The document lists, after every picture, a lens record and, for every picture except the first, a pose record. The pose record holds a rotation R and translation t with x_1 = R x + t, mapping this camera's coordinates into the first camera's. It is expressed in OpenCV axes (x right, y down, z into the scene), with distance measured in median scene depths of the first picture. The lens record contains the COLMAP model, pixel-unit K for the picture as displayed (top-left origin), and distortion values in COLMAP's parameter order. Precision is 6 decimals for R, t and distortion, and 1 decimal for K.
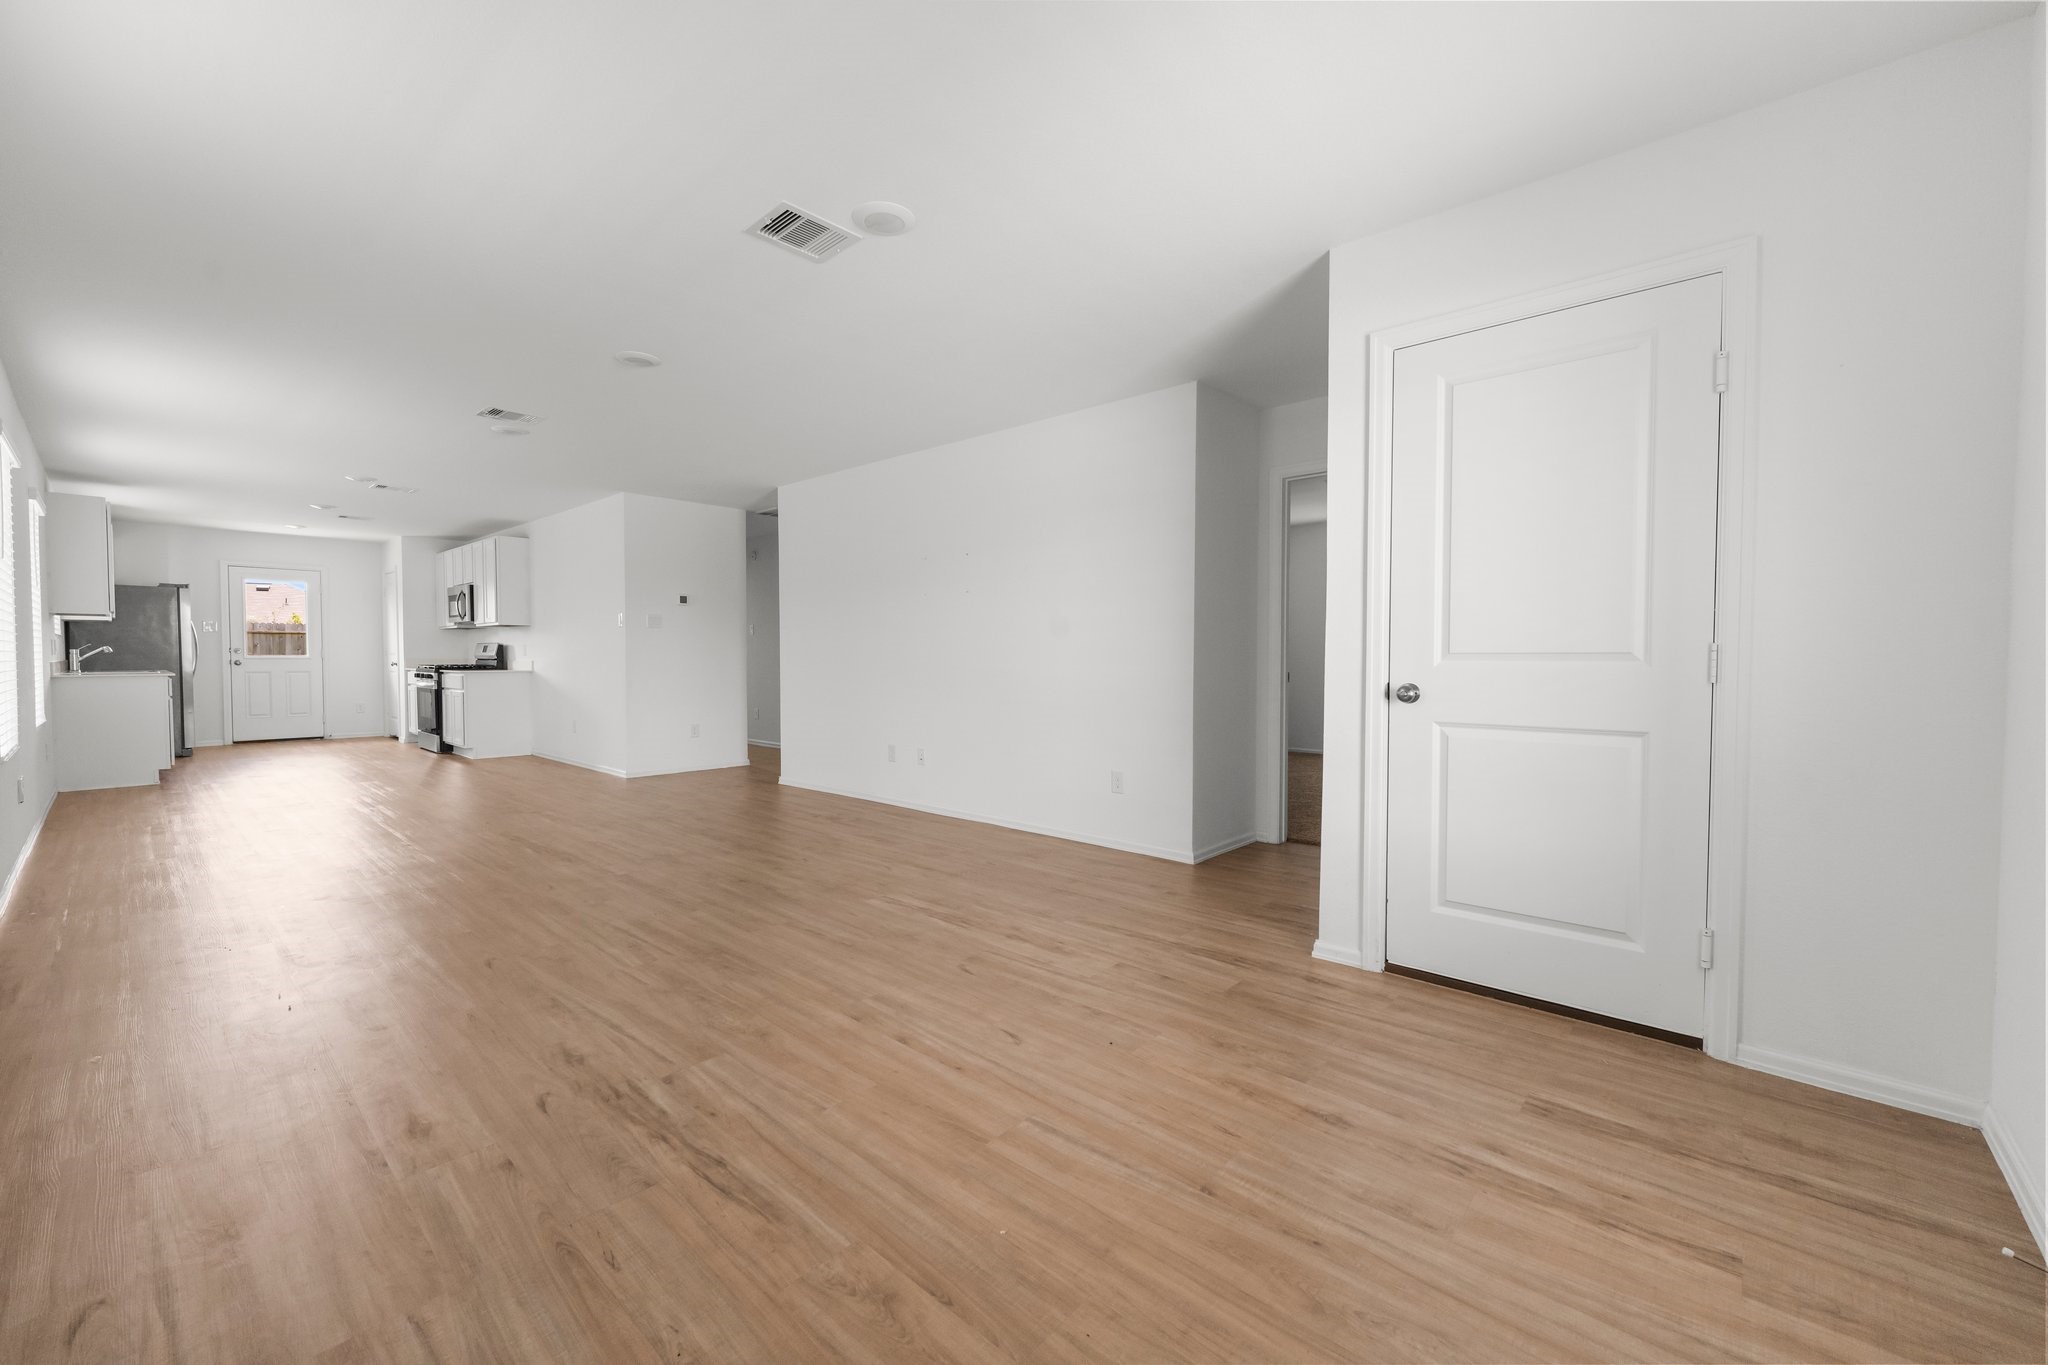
lens RADIAL K [[811.1, 0, 1026.4], [0, 811.1, 676.2], [0, 0, 1]] dist [-0.001370, 0.000232]
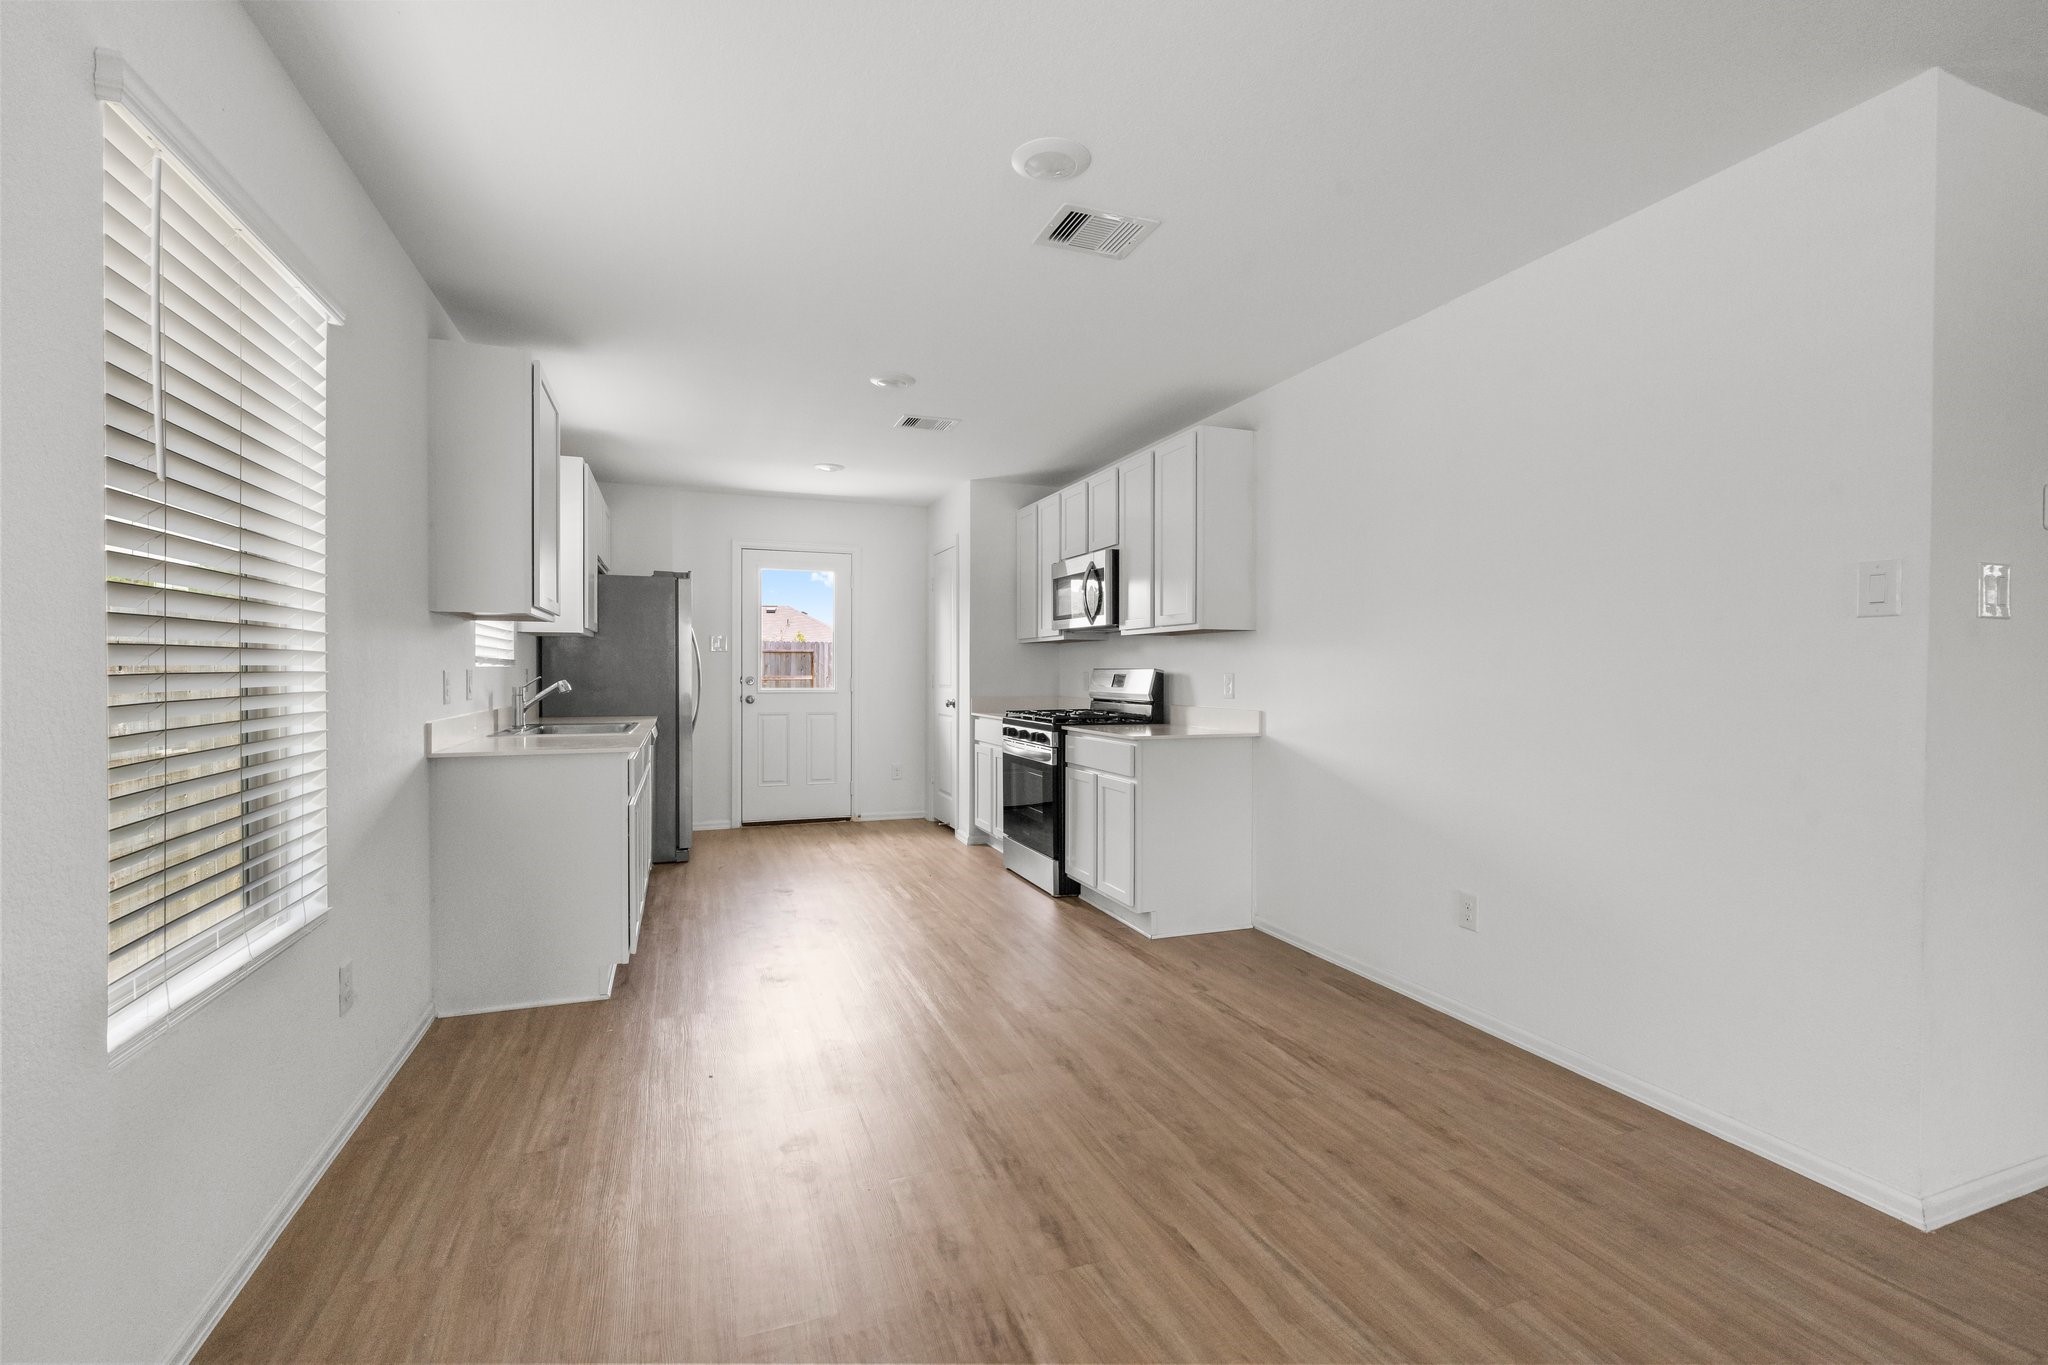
lens RADIAL K [[871.1, 0, 1017.8], [0, 871.1, 679.8], [0, 0, 1]] dist [-0.000266, 0.000209]
pose [[0.888174, 0.006824, -0.459456, -0.494803], [-0.014354, 0.999814, -0.012898, -0.027398], [0.459282, 0.018051, 0.888107, 0.511999]]
